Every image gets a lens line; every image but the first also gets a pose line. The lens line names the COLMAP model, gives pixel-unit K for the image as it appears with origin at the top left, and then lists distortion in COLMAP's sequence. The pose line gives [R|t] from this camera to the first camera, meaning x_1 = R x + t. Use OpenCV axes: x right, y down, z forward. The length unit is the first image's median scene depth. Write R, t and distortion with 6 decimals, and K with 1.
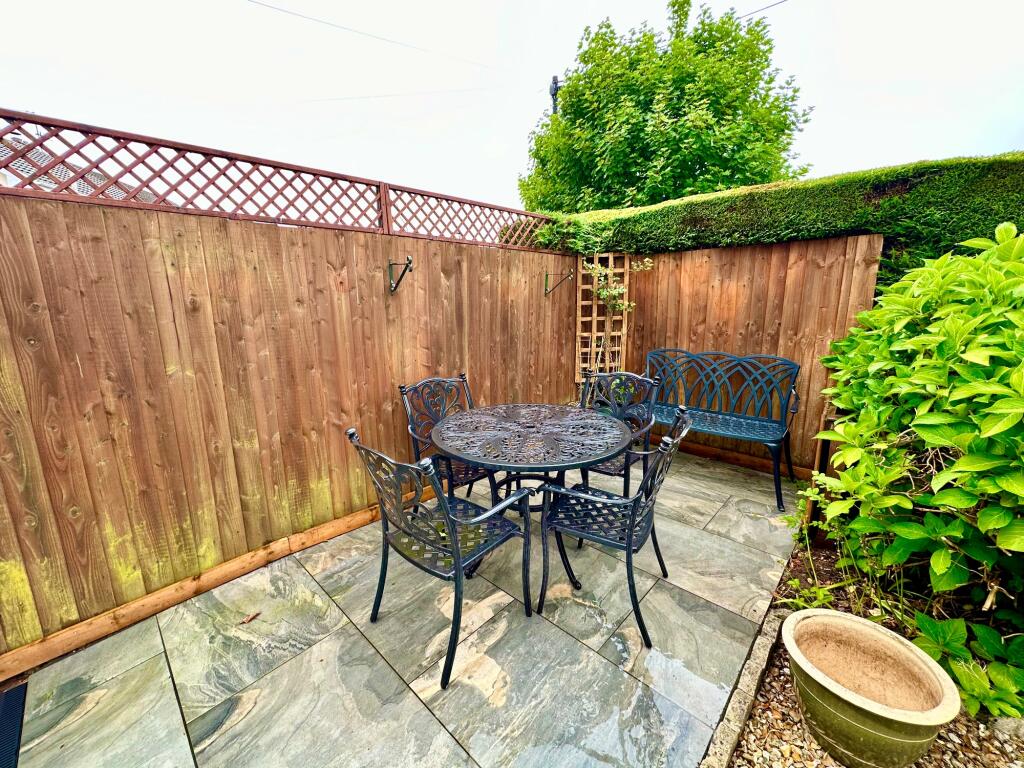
lens RADIAL K [[406.6, 0, 512.4], [0, 406.6, 382.7], [0, 0, 1]] dist [-0.003487, 0.000496]
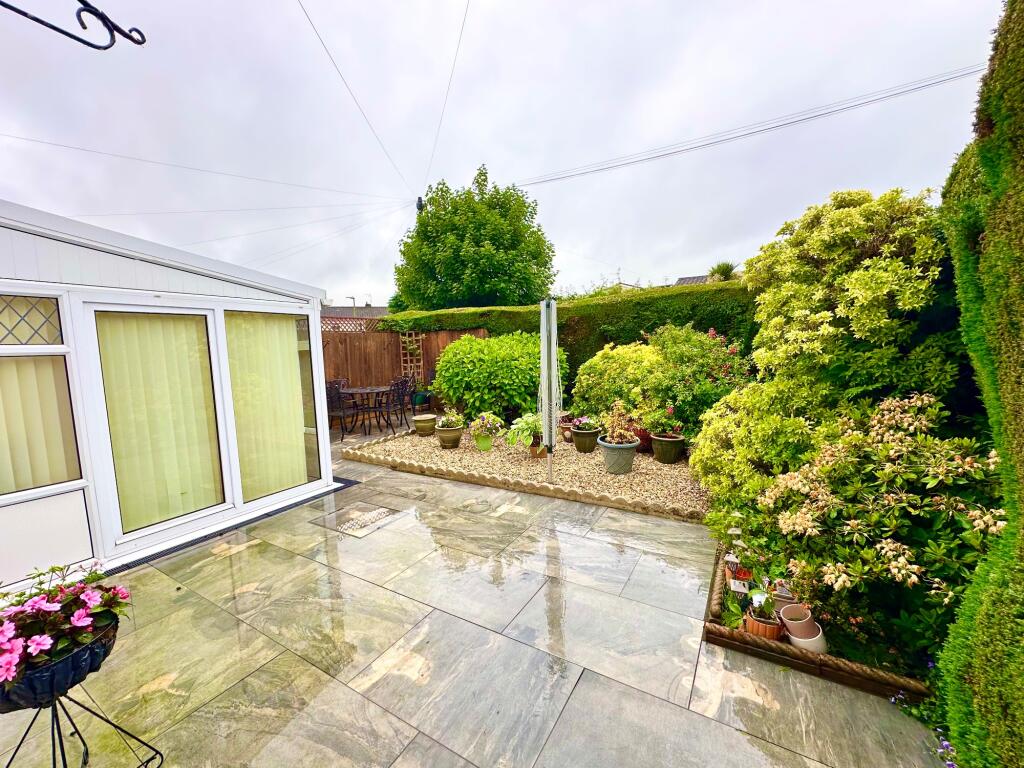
lens RADIAL K [[406.6, 0, 506.7], [0, 406.6, 385.8], [0, 0, 1]] dist [-0.003487, 0.000496]
pose [[0.976863, -0.041638, 0.209772, 0.127719], [0.062422, 0.993665, -0.093451, 0.128617], [-0.204552, 0.104384, 0.973274, -0.696735]]
